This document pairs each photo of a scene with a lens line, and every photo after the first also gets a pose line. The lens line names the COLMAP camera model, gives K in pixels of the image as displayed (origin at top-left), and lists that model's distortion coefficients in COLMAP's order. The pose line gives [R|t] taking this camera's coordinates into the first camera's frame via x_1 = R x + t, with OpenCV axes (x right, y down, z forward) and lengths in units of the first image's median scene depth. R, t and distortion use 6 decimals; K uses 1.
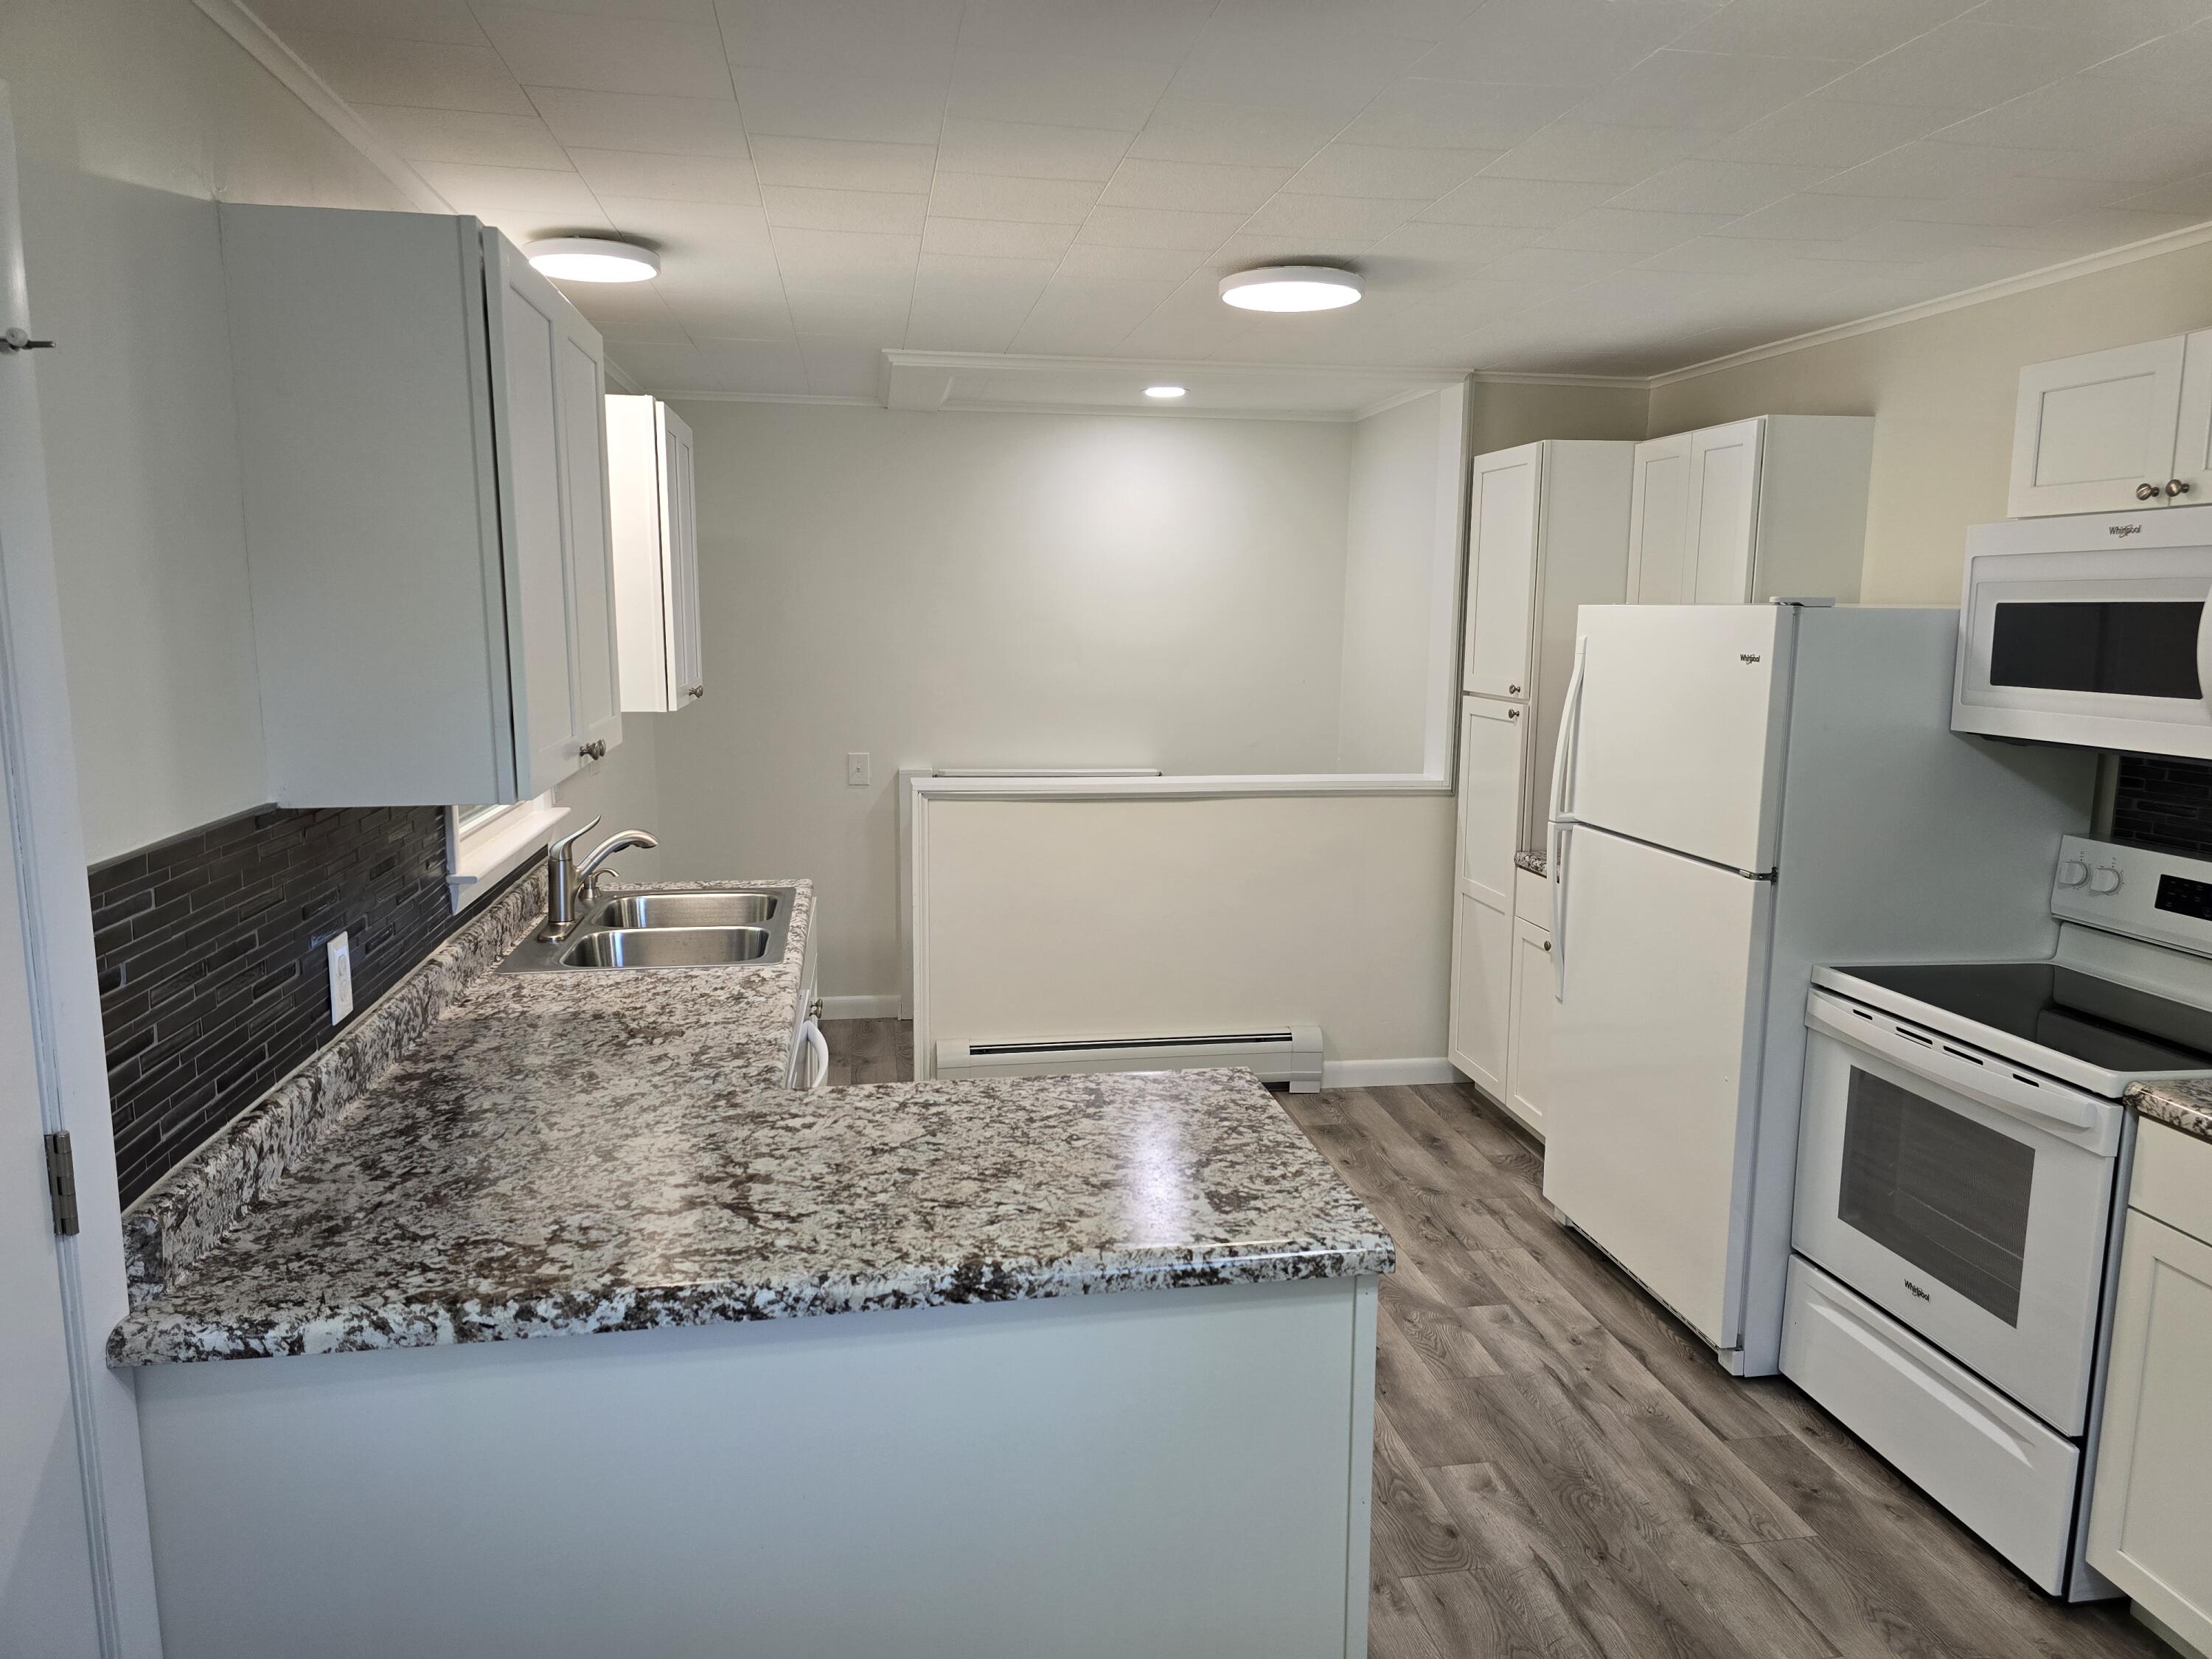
lens RADIAL K [[1481.0, 0, 1111.1], [0, 1481.0, 825.4], [0, 0, 1]] dist [0.068975, -0.057749]
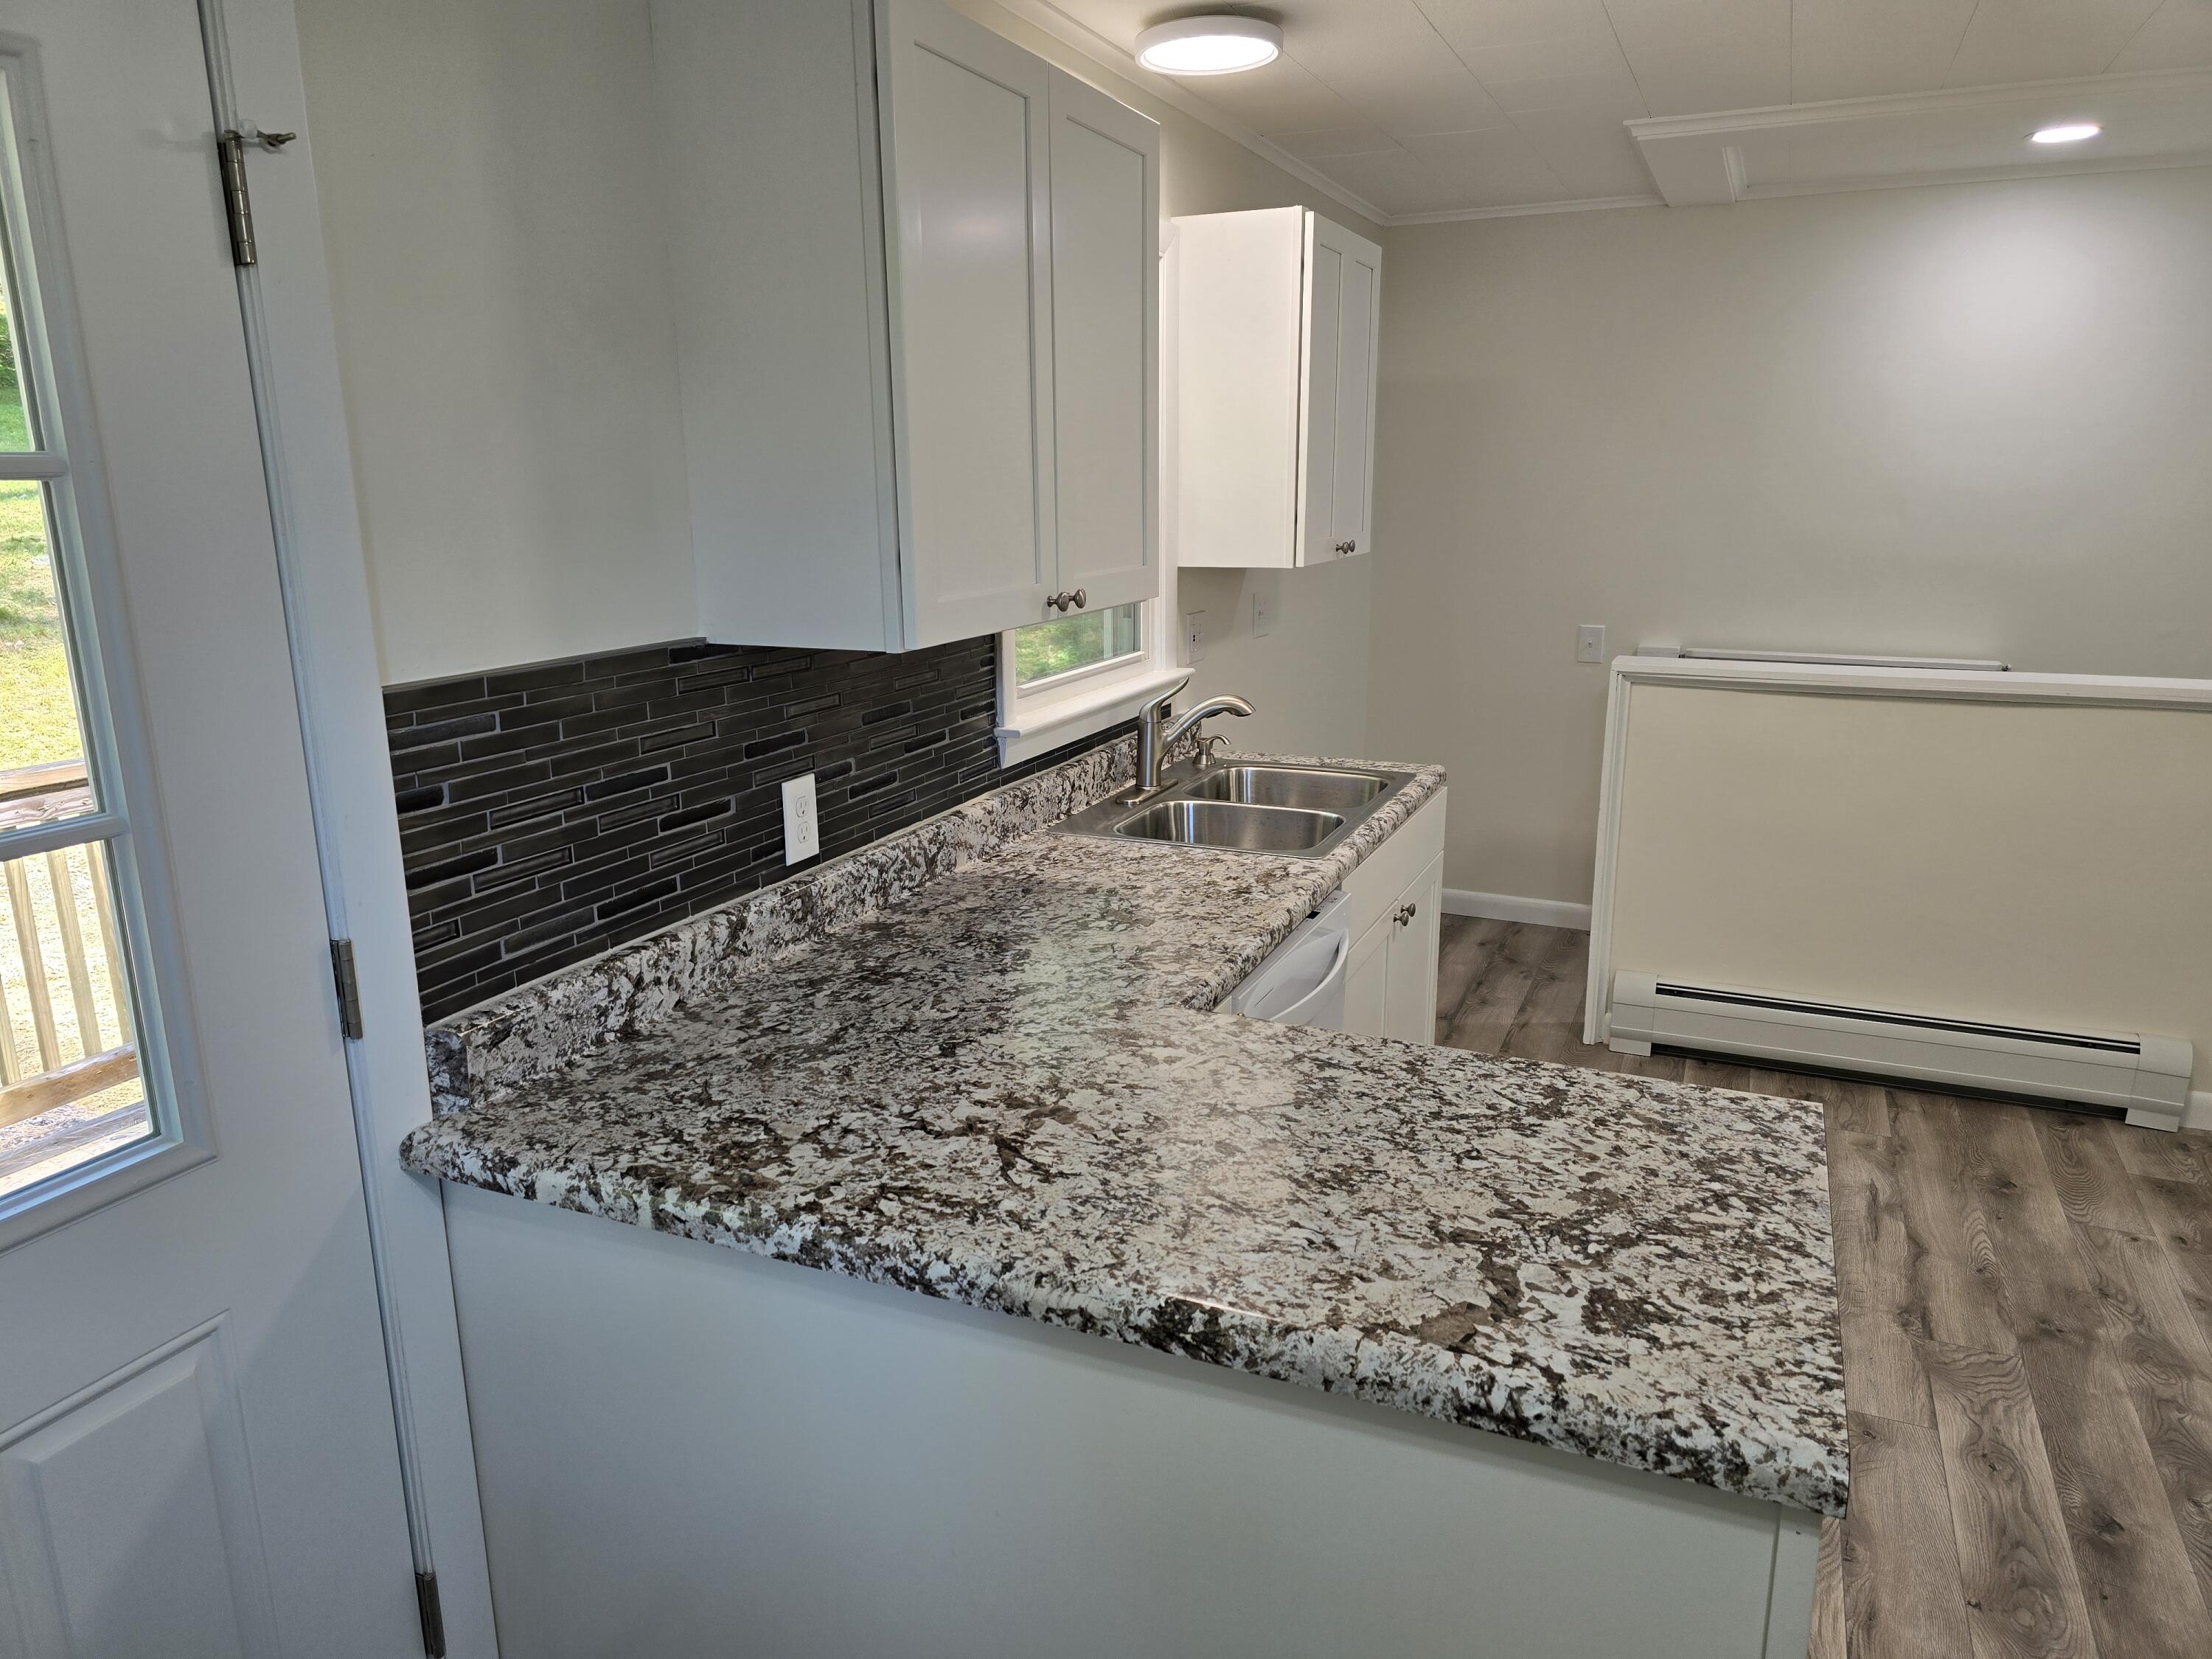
lens RADIAL K [[1481.0, 0, 1109.2], [0, 1481.0, 824.6], [0, 0, 1]] dist [0.068975, -0.057749]
pose [[0.835879, 0.115095, -0.536711, 0.154320], [-0.069433, 0.992086, 0.104612, -0.010342], [0.544504, -0.050177, 0.837256, 0.232615]]
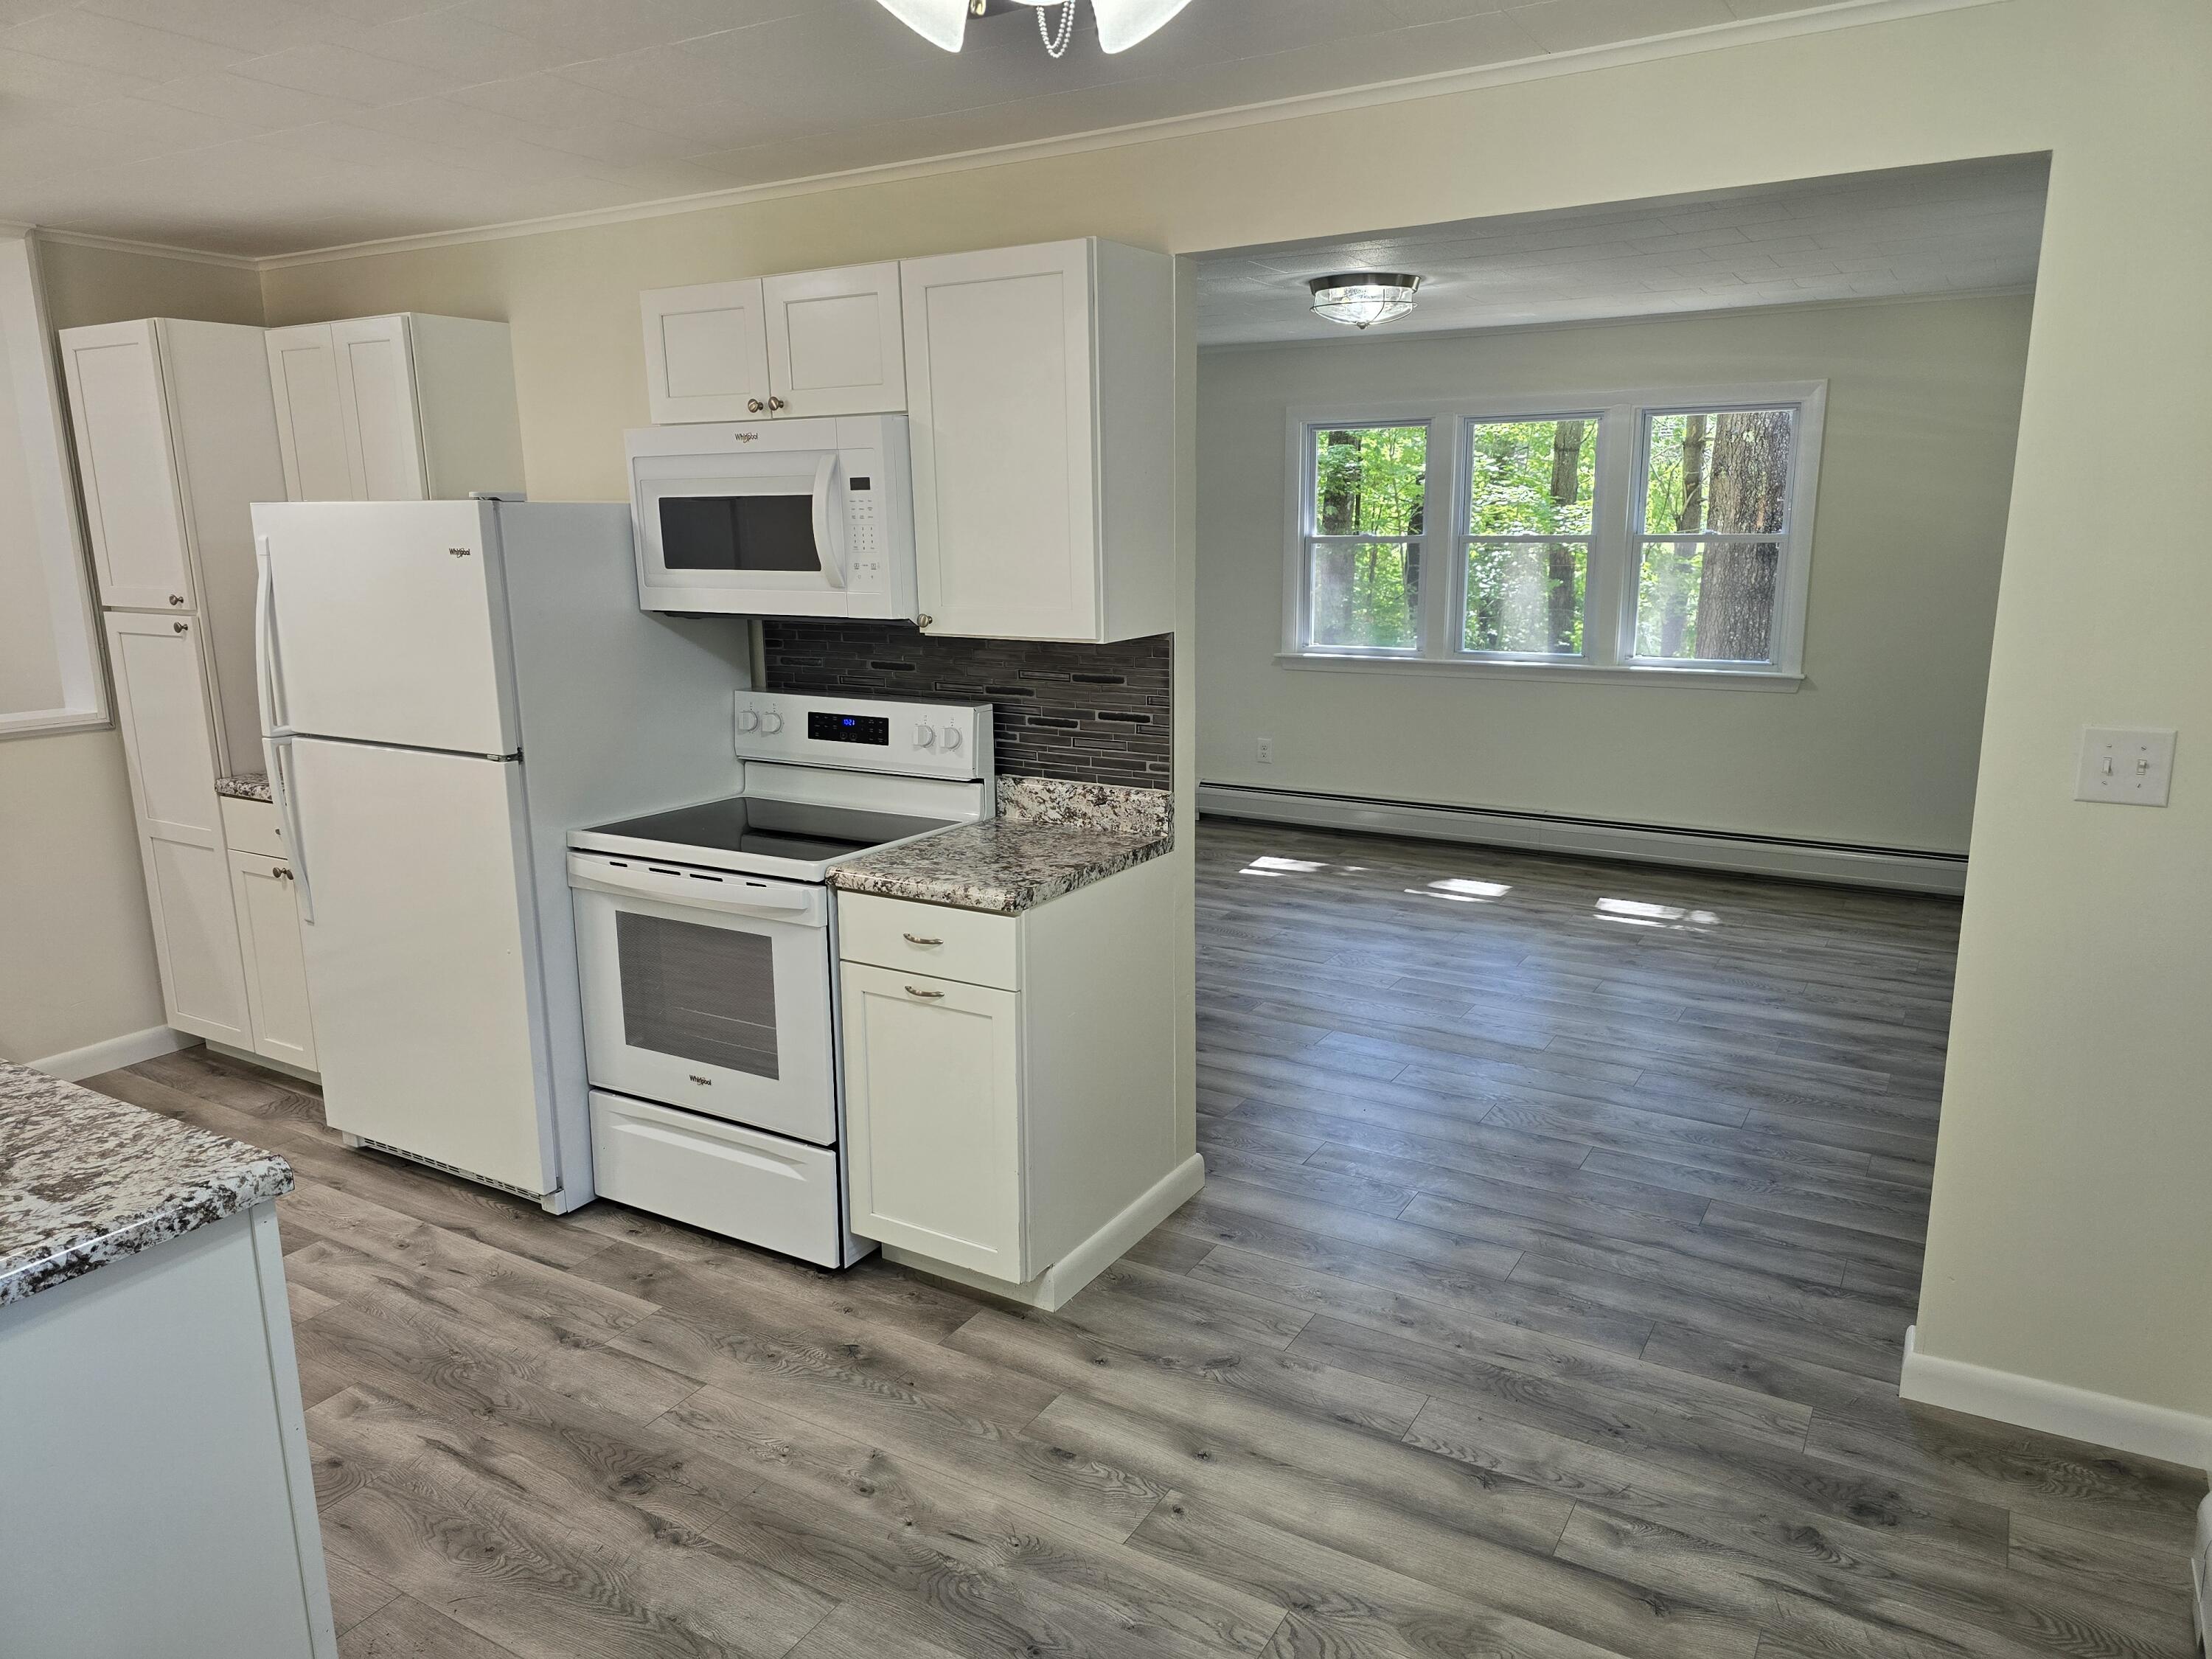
lens RADIAL K [[1481.0, 0, 1114.6], [0, 1481.0, 831.0], [0, 0, 1]] dist [0.068975, -0.057749]
pose [[0.650003, -0.177102, 0.739007, -0.096054], [0.129318, 0.984059, 0.122084, 0.012767], [-0.748847, 0.016212, 0.662544, -0.034721]]
